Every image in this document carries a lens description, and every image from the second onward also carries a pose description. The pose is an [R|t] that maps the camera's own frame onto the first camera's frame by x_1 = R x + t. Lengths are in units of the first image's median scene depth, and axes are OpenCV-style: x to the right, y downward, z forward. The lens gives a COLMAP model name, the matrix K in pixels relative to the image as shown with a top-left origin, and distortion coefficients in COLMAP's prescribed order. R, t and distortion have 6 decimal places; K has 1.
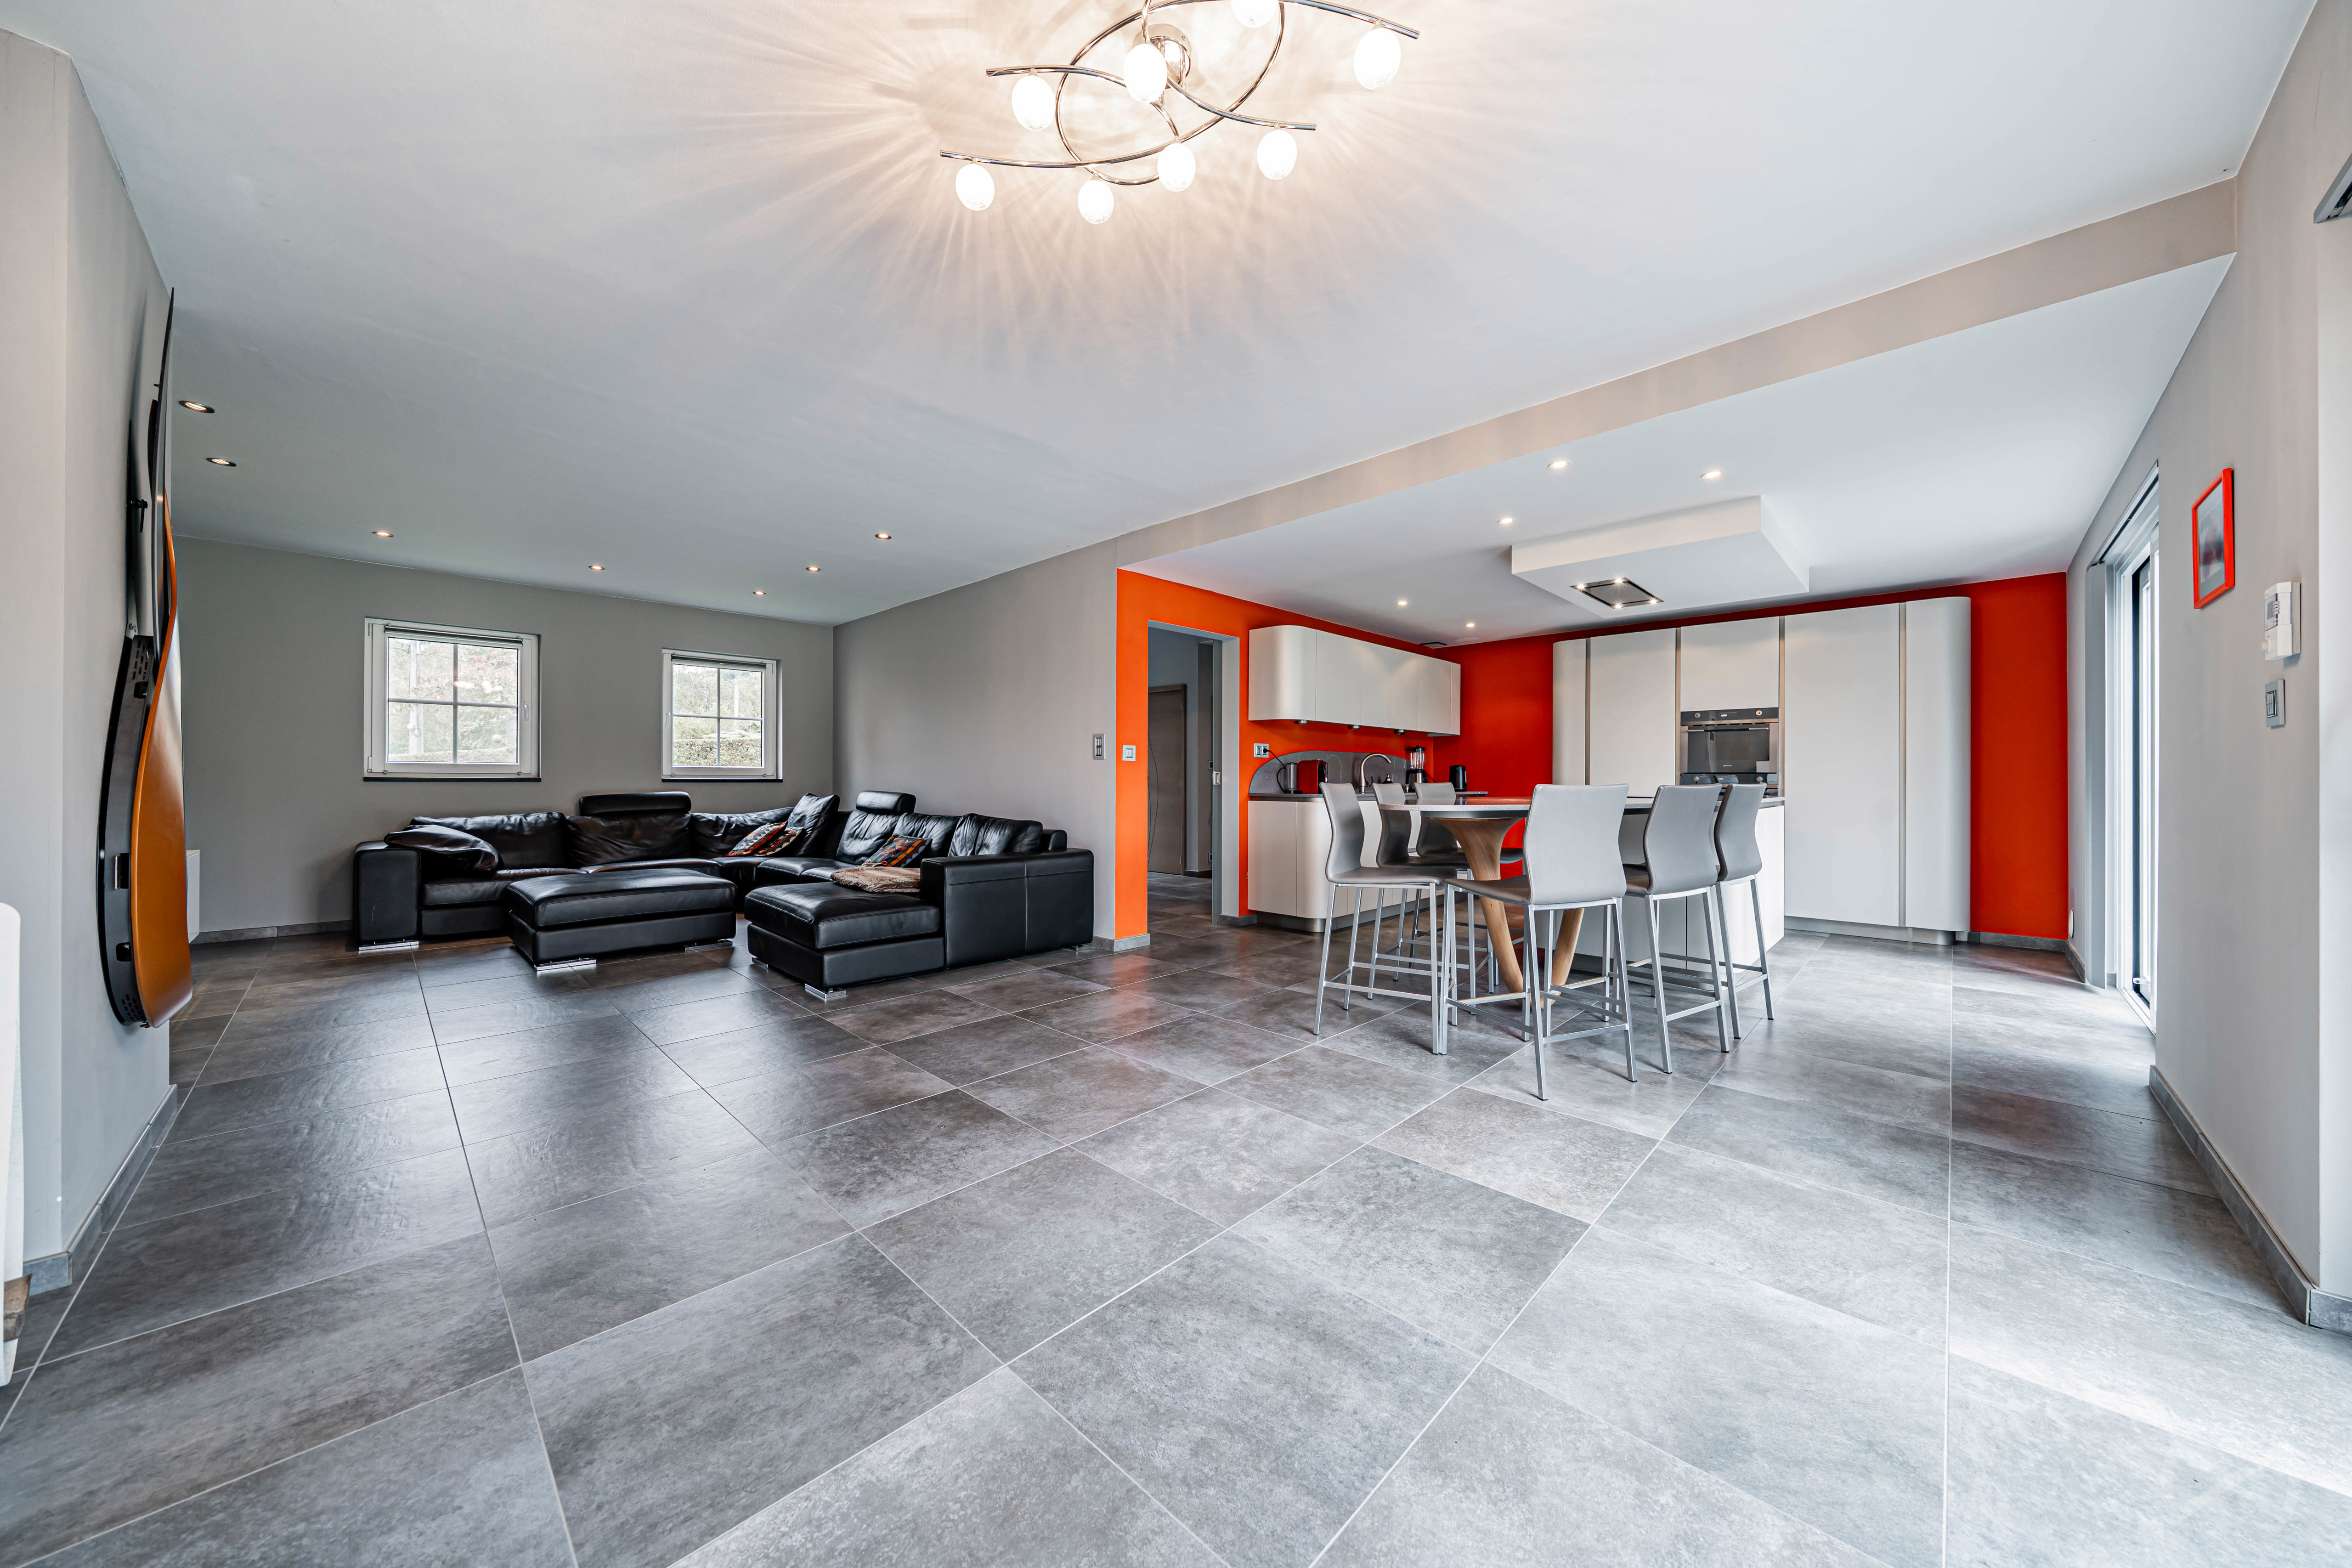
lens RADIAL K [[798.9, 0, 1184.8], [0, 798.9, 777.0], [0, 0, 1]] dist [-0.007722, -0.000167]
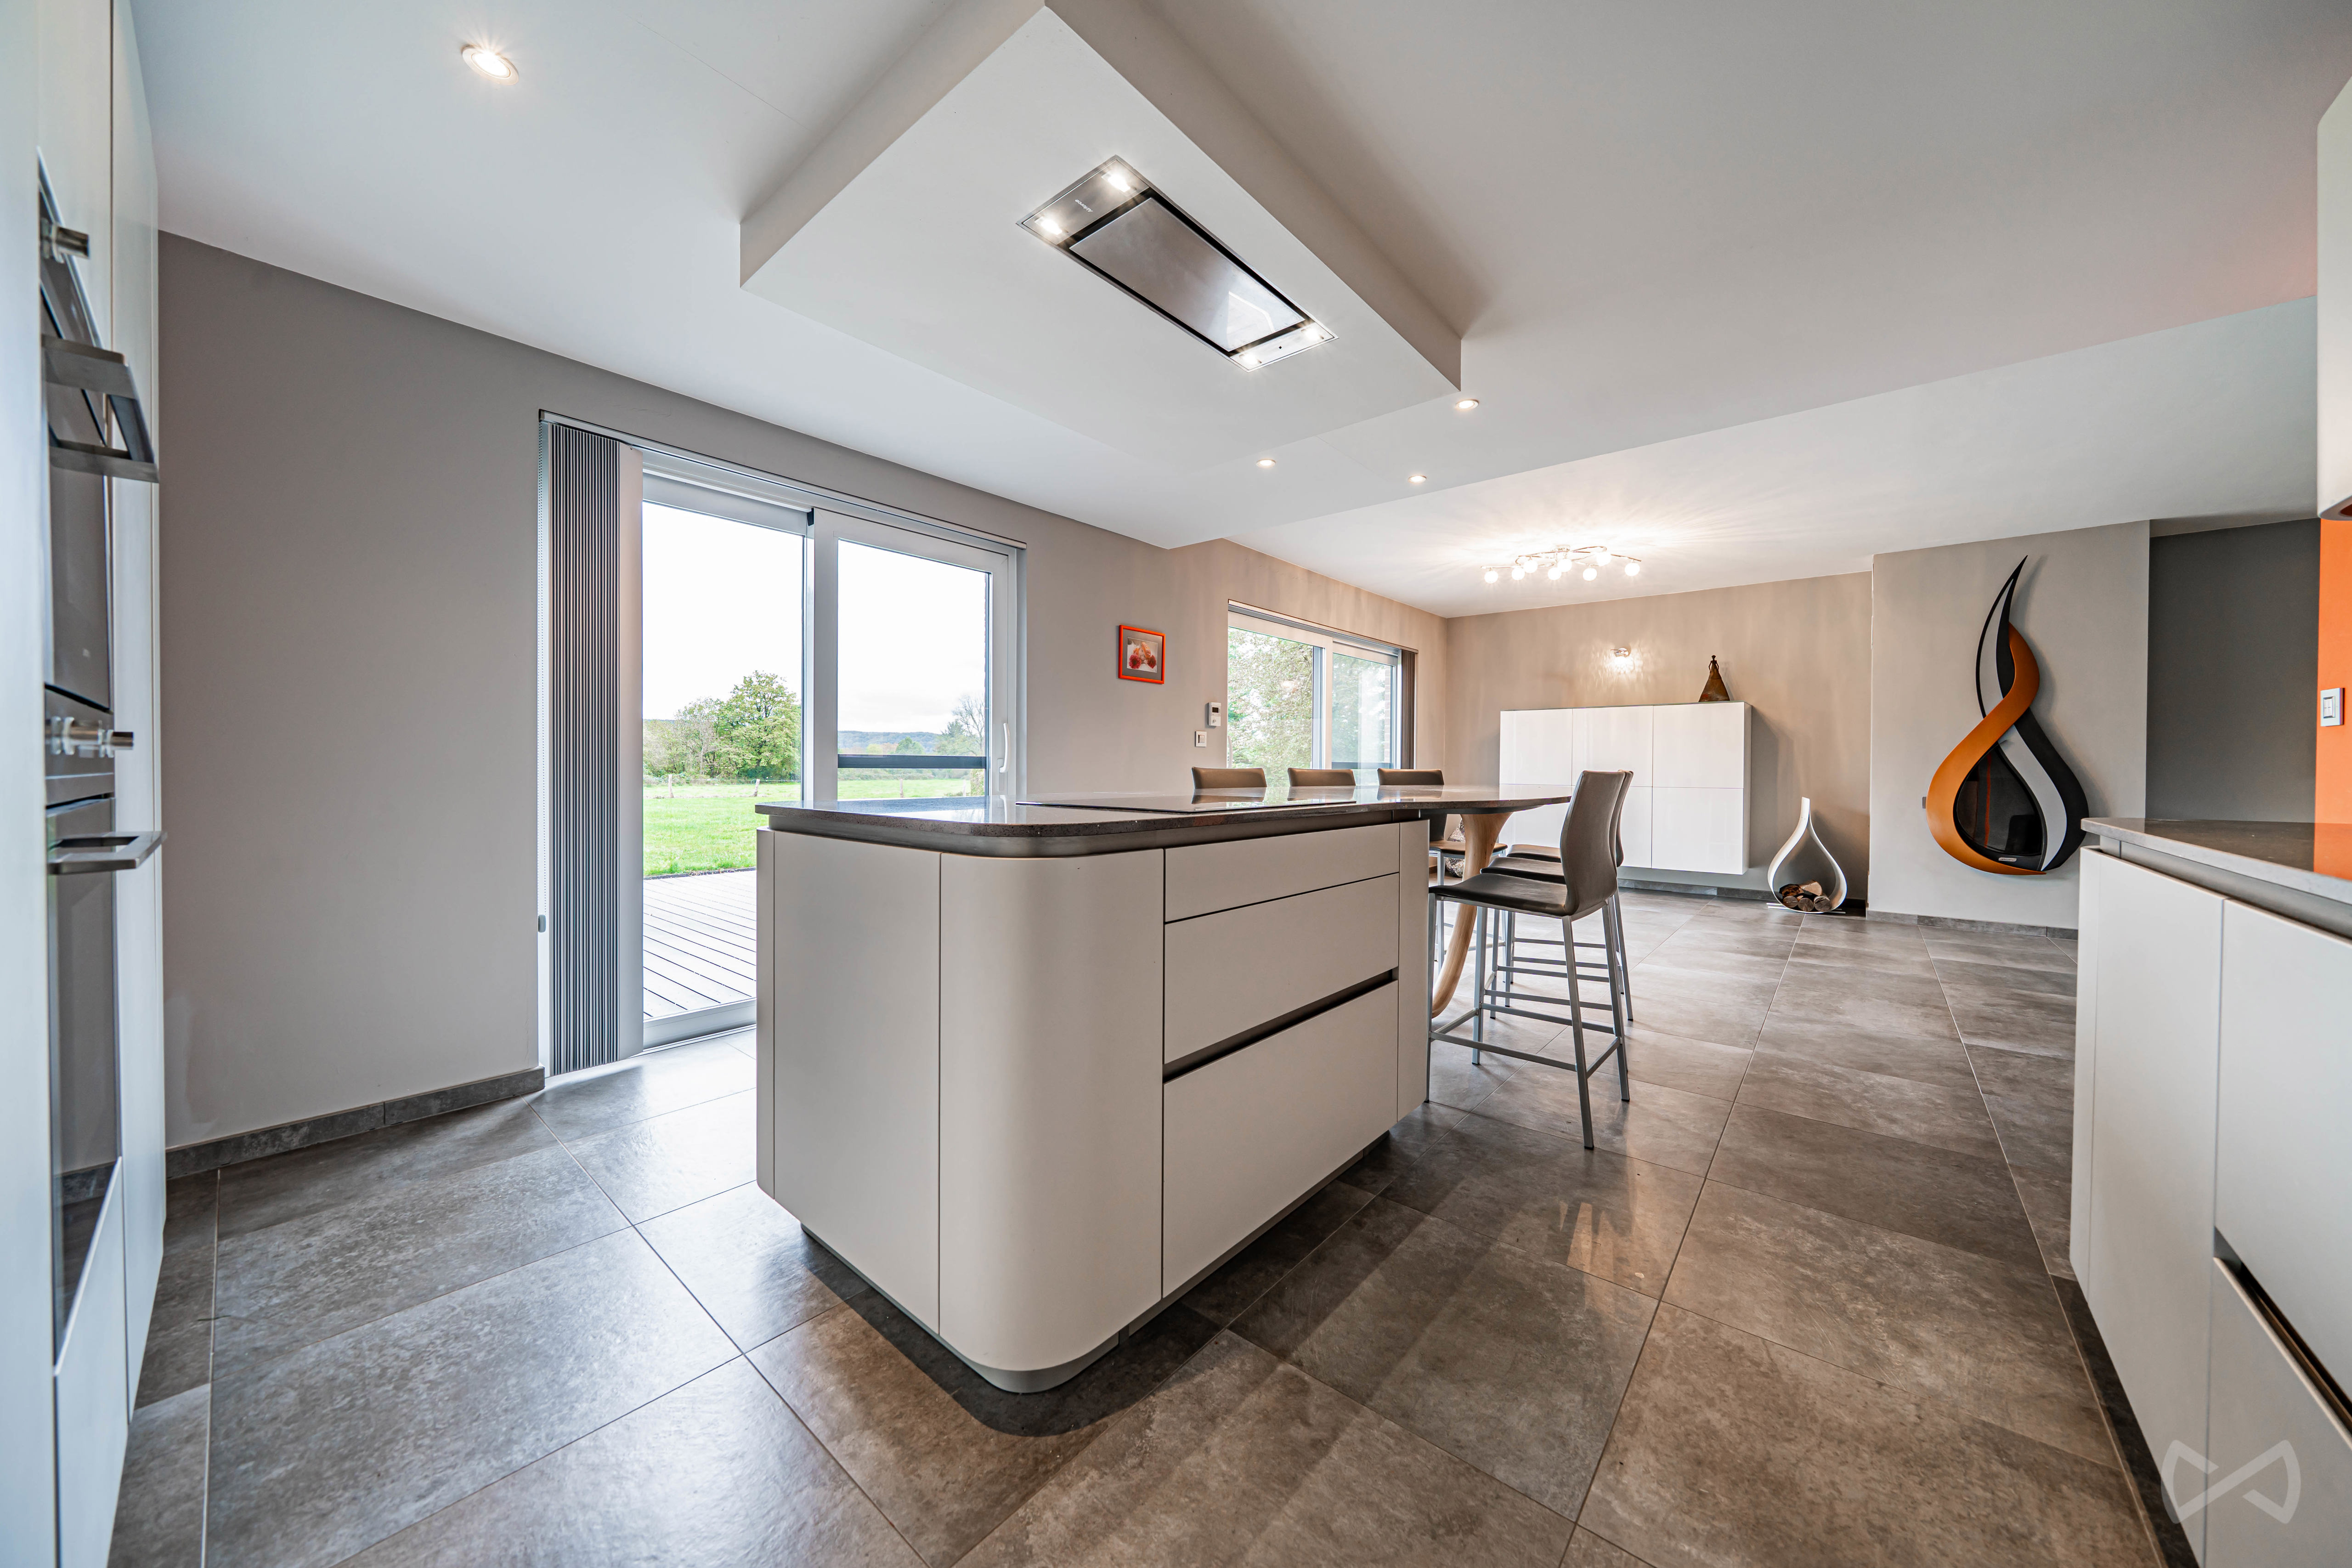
lens RADIAL K [[798.9, 0, 1184.8], [0, 798.9, 777.0], [0, 0, 1]] dist [-0.007722, -0.000167]
pose [[-0.997377, -0.004449, -0.072240, 1.149001], [-0.005085, 0.999950, 0.008624, 0.013958], [0.072198, 0.008969, -0.997350, 2.752251]]
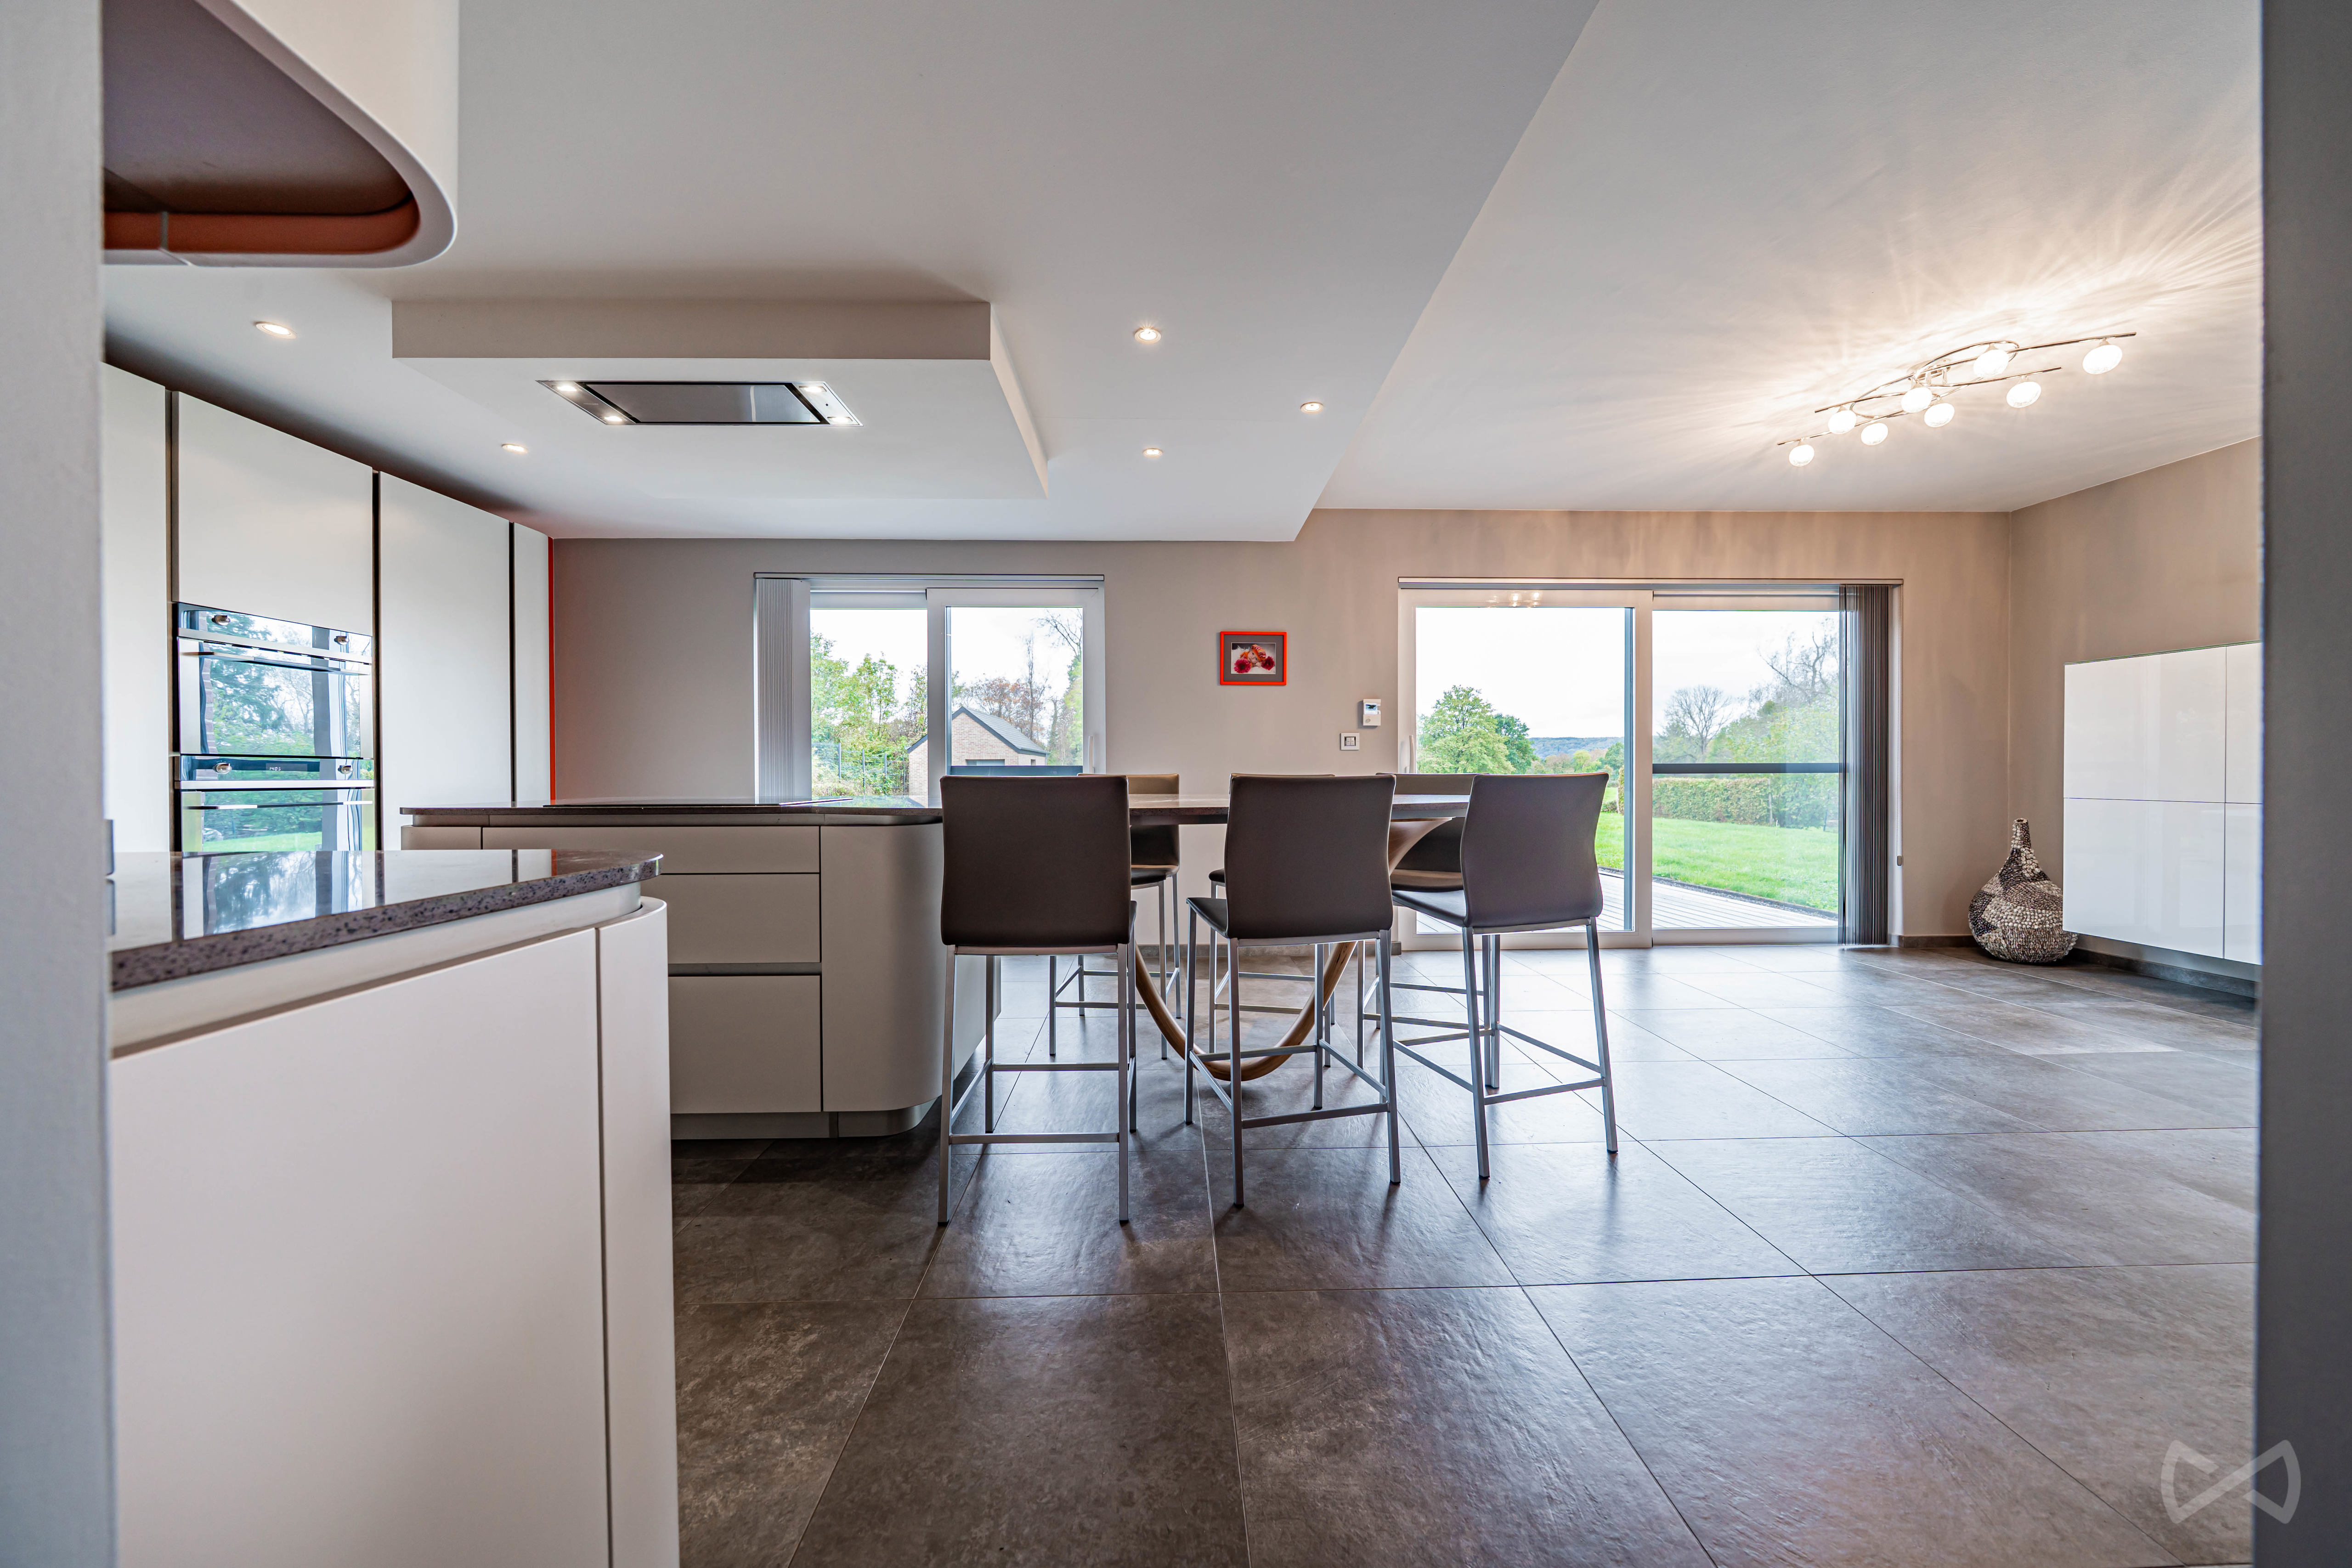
lens RADIAL K [[798.9, 0, 1184.8], [0, 798.9, 777.0], [0, 0, 1]] dist [-0.007722, -0.000167]
pose [[-0.720149, -0.000984, 0.693819, -0.054004], [0.000046, 0.999999, 0.001467, 0.013274], [-0.693820, 0.001088, -0.720148, 2.281158]]
